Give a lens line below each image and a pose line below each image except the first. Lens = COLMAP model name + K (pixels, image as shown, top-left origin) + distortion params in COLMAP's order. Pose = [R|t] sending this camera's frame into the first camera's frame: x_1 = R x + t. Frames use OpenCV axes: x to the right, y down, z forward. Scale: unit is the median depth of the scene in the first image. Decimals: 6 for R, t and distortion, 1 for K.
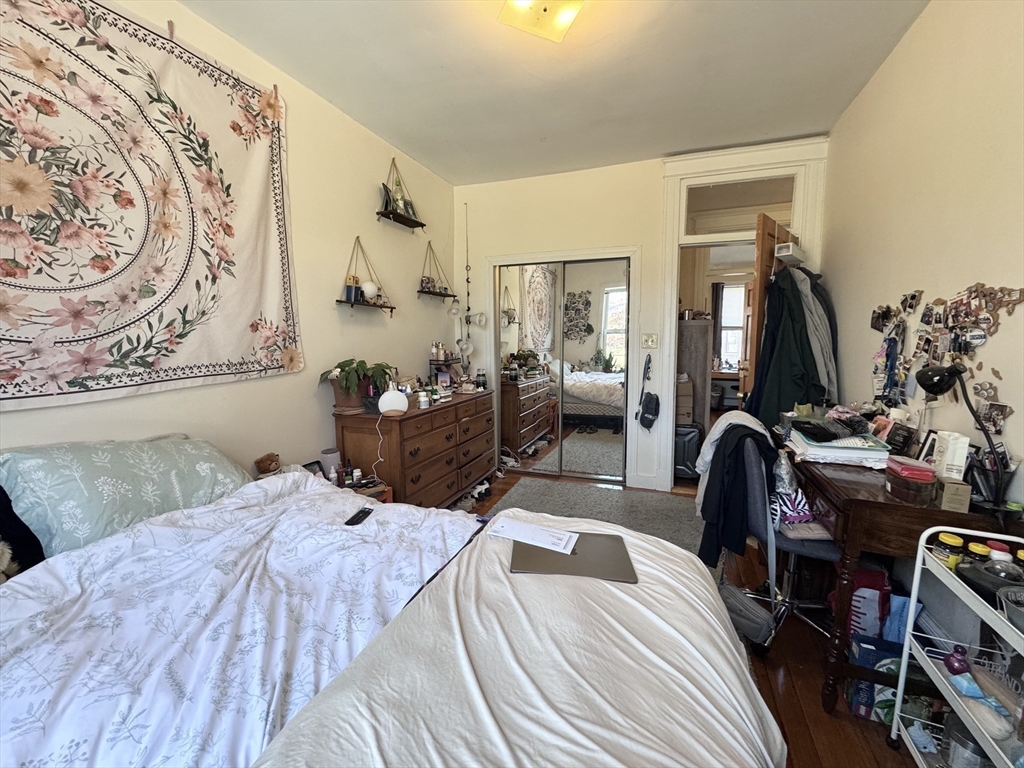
lens RADIAL K [[408.5, 0, 511.7], [0, 408.5, 382.1], [0, 0, 1]] dist [-0.003624, 0.000491]
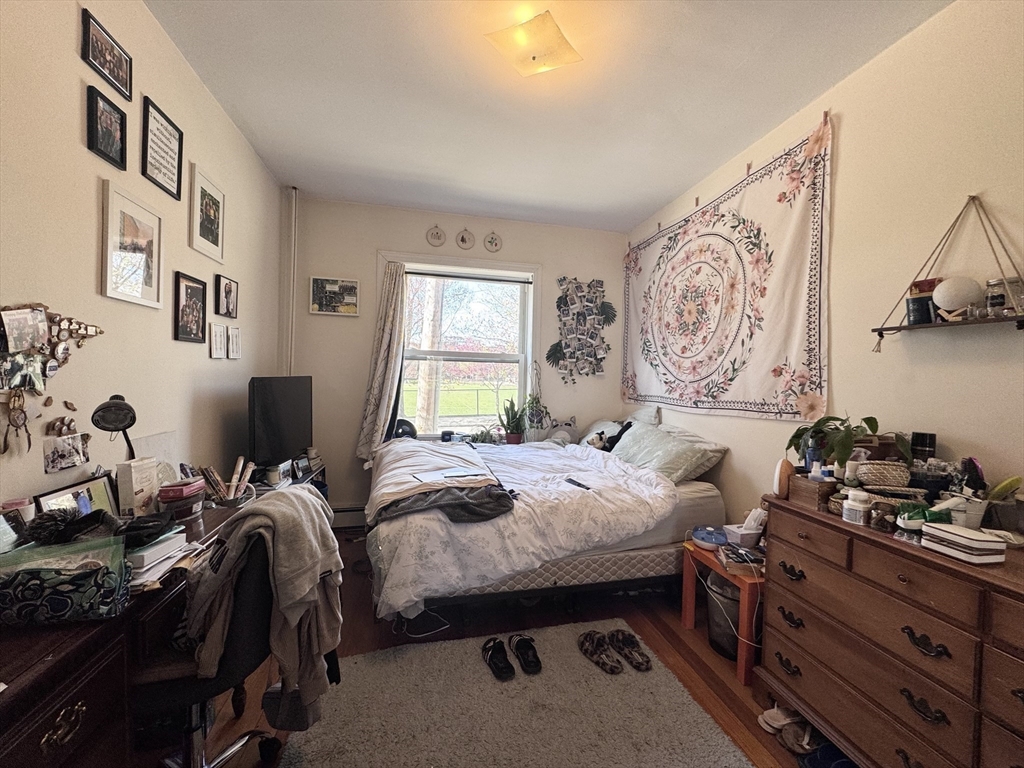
lens RADIAL K [[408.5, 0, 511.7], [0, 408.5, 382.1], [0, 0, 1]] dist [-0.003624, 0.000491]
pose [[-0.832467, -0.007204, -0.554027, 0.630155], [-0.078913, 0.991264, 0.105683, -0.194719], [0.548426, 0.131698, -0.825763, 1.754607]]
